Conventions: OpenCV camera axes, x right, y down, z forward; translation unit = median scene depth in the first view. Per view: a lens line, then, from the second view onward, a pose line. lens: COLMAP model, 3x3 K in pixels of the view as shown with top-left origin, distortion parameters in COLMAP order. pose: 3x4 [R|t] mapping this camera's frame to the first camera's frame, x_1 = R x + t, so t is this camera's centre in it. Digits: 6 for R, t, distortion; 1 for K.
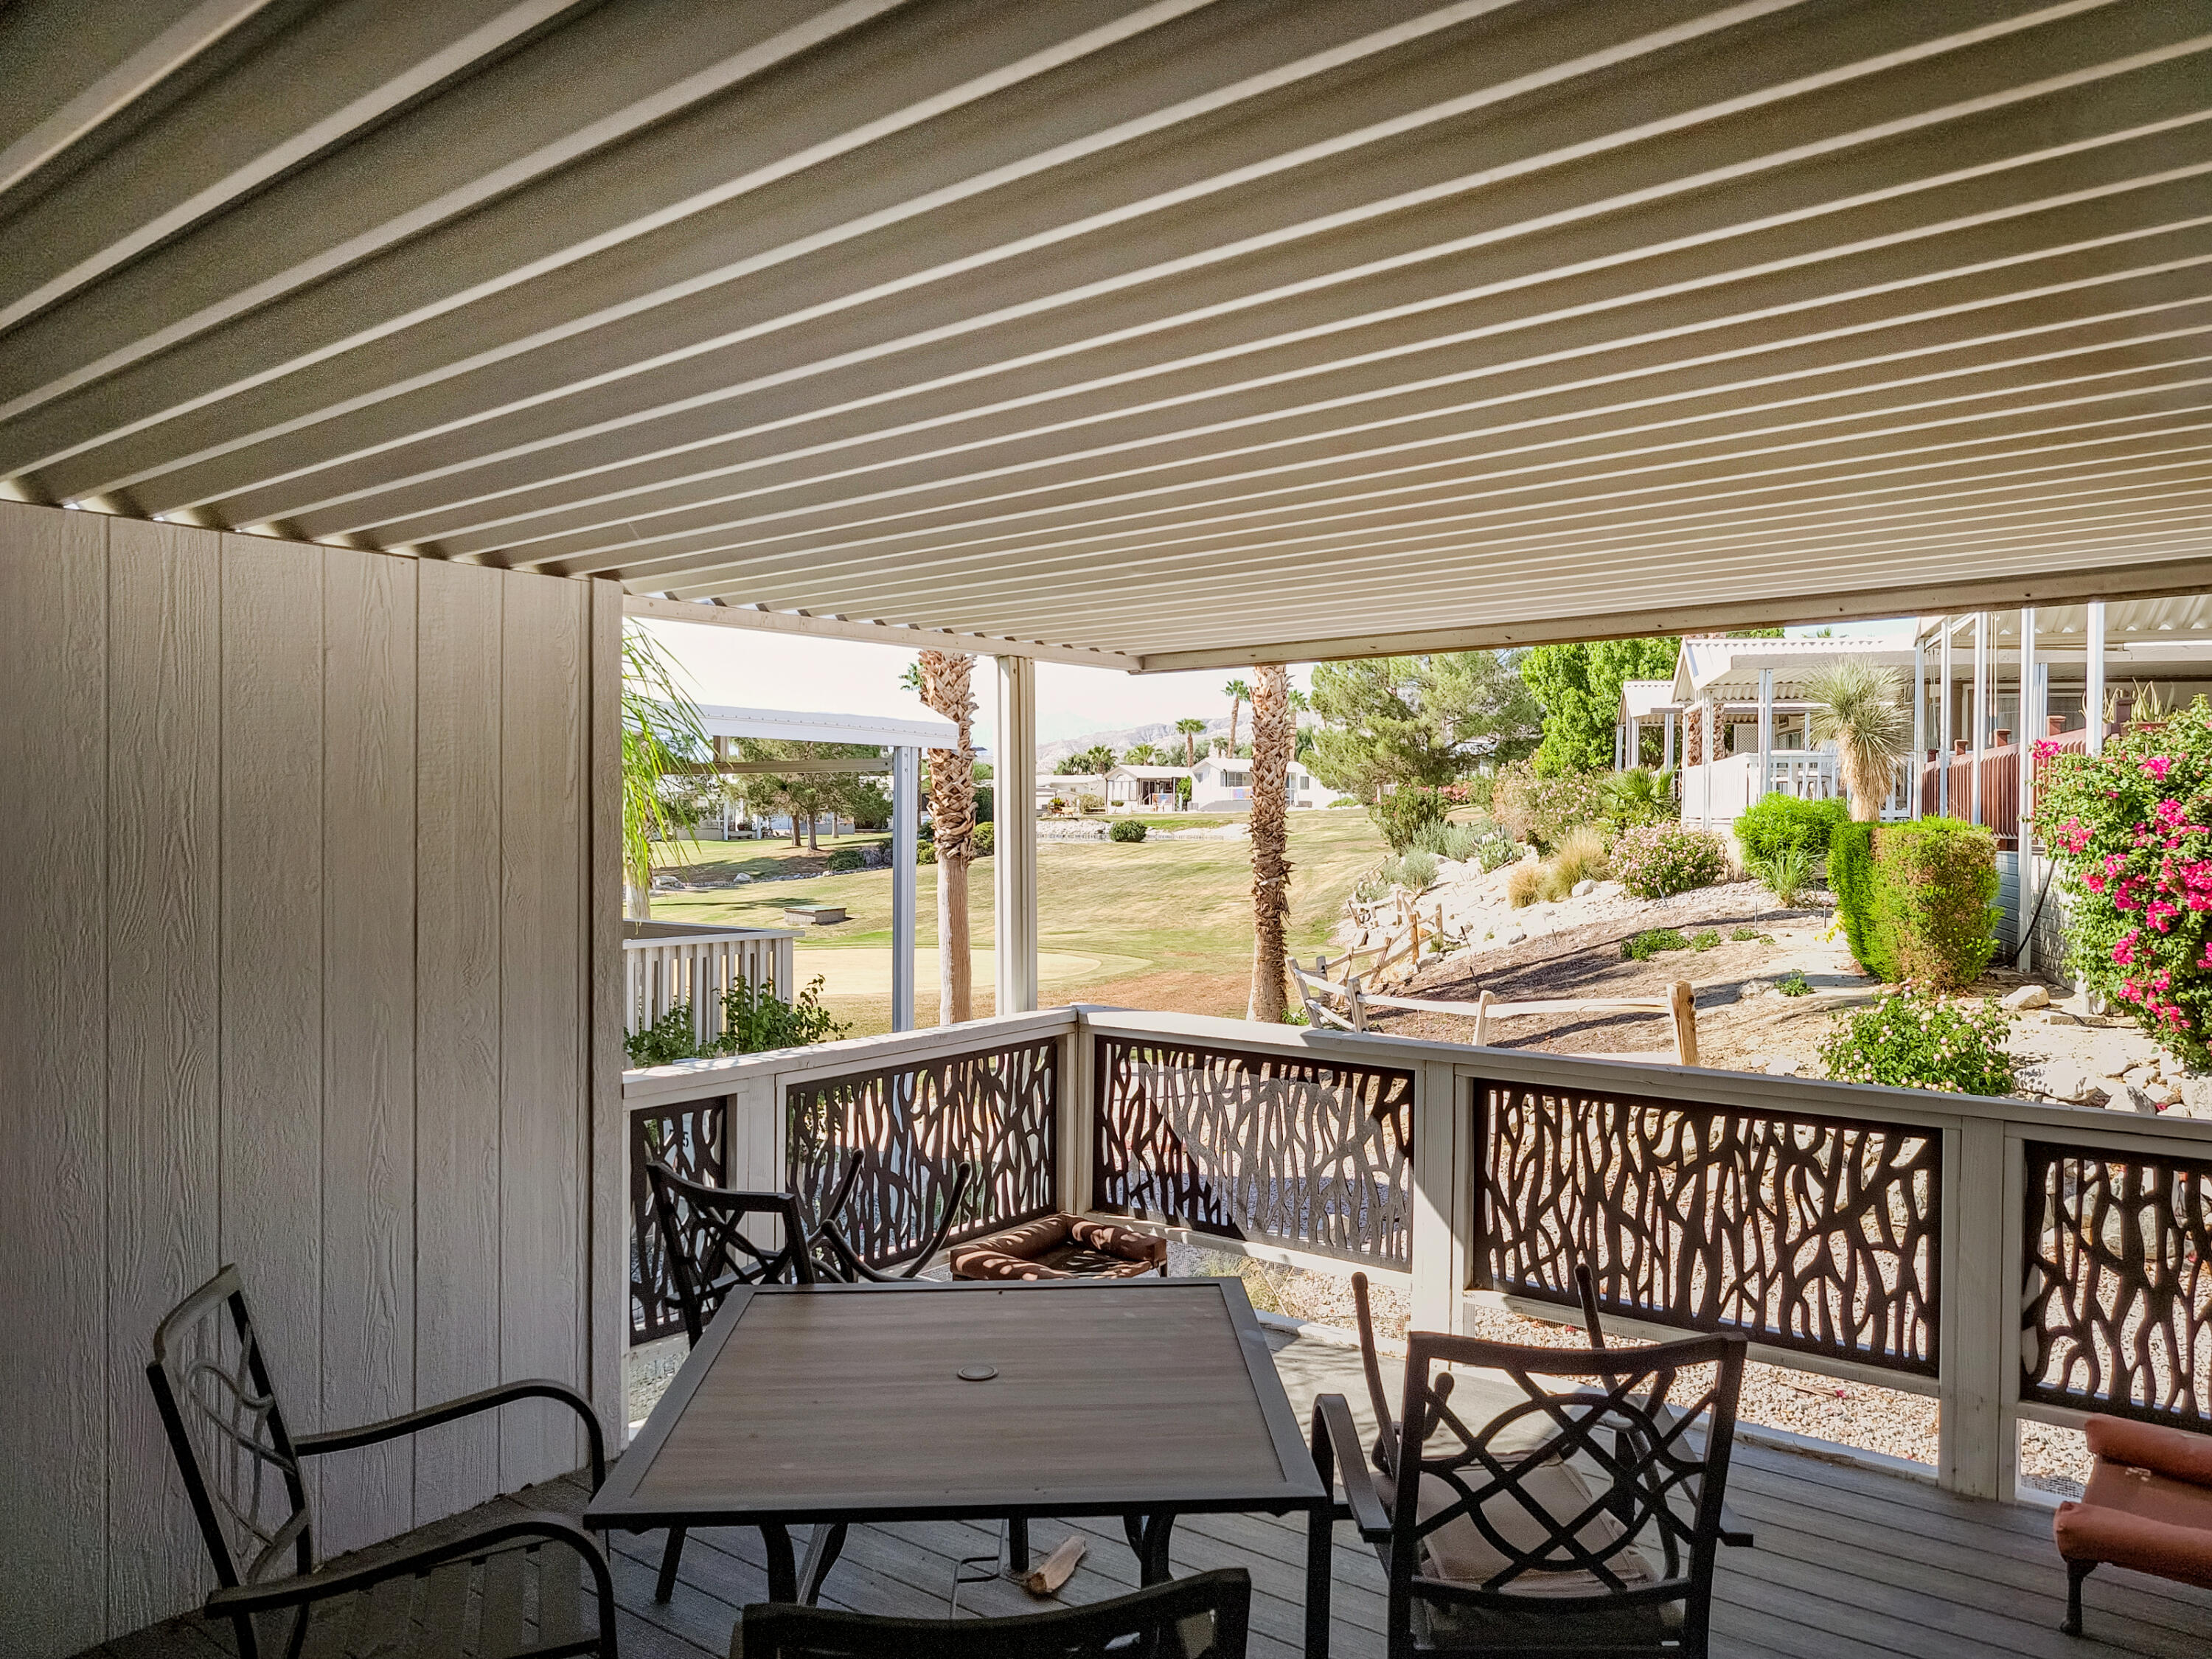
lens RADIAL K [[1583.4, 0, 1105.4], [0, 1583.4, 833.5], [0, 0, 1]] dist [-0.007378, 0.002742]
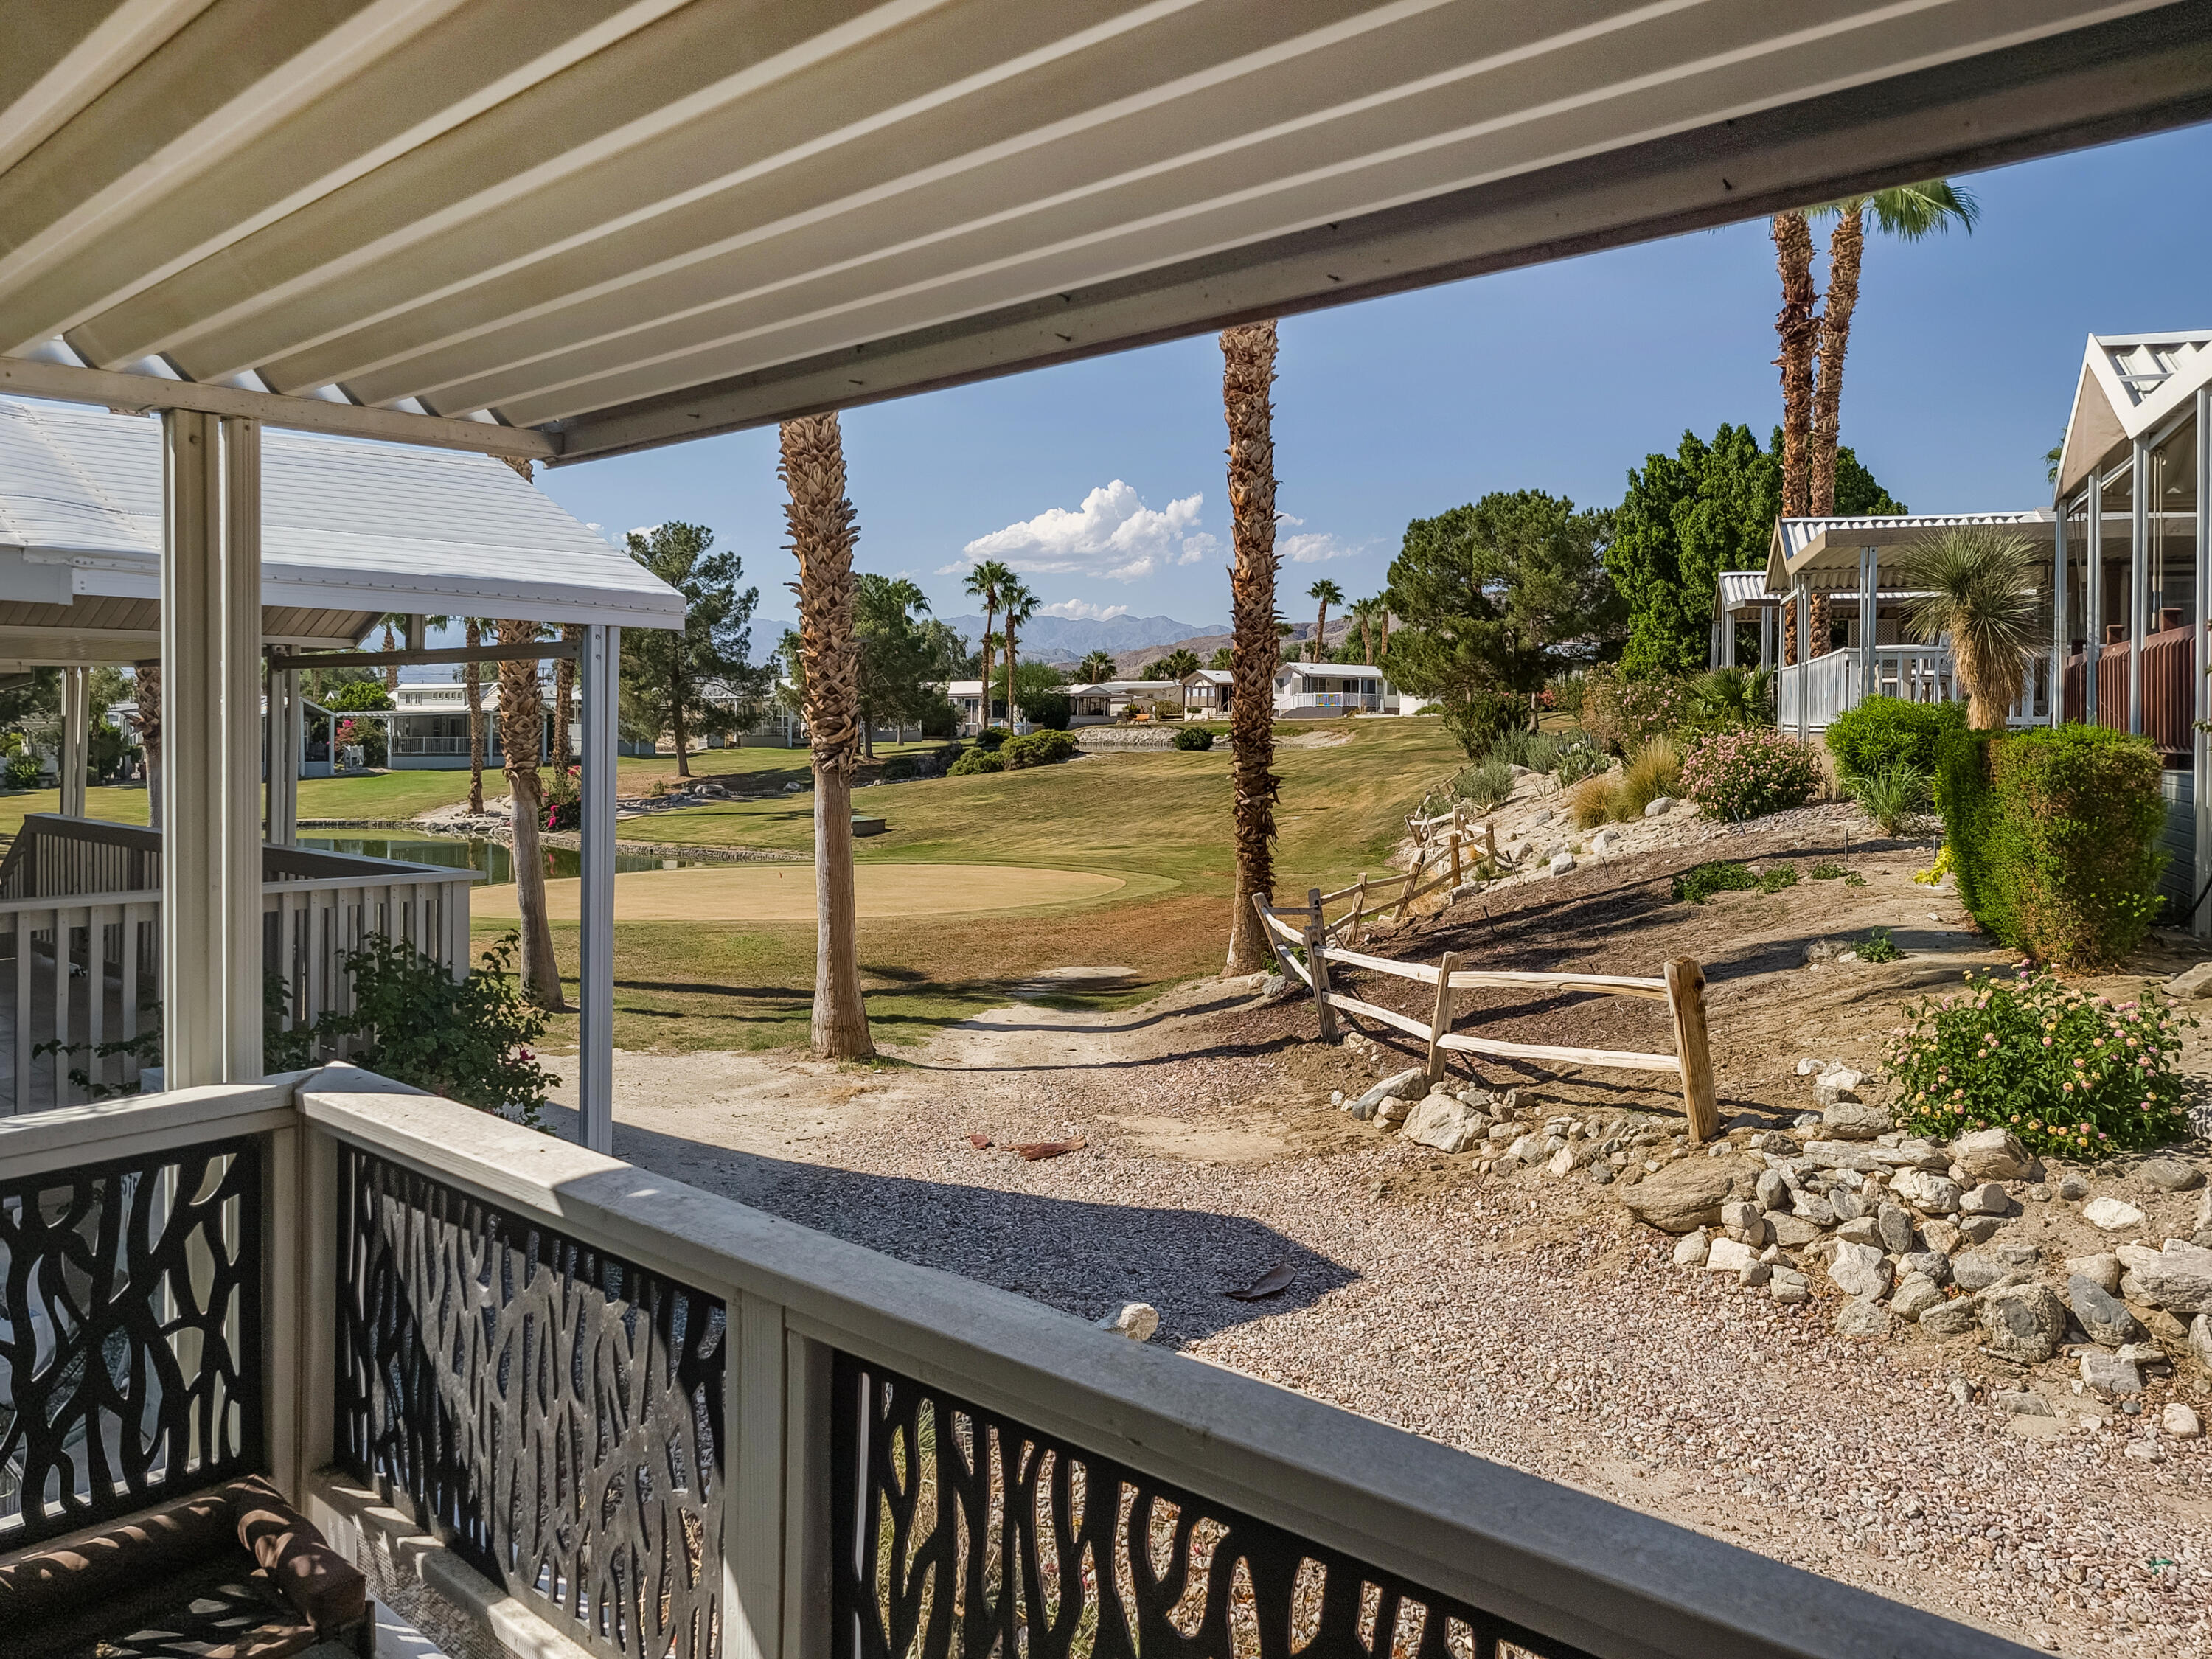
lens RADIAL K [[1583.4, 0, 1074.7], [0, 1583.4, 727.3], [0, 0, 1]] dist [-0.007378, 0.002742]
pose [[0.995866, 0.001627, -0.090820, 0.083493], [-0.002406, 0.999961, -0.008464, -0.000867], [0.090802, 0.008648, 0.995831, 0.146430]]
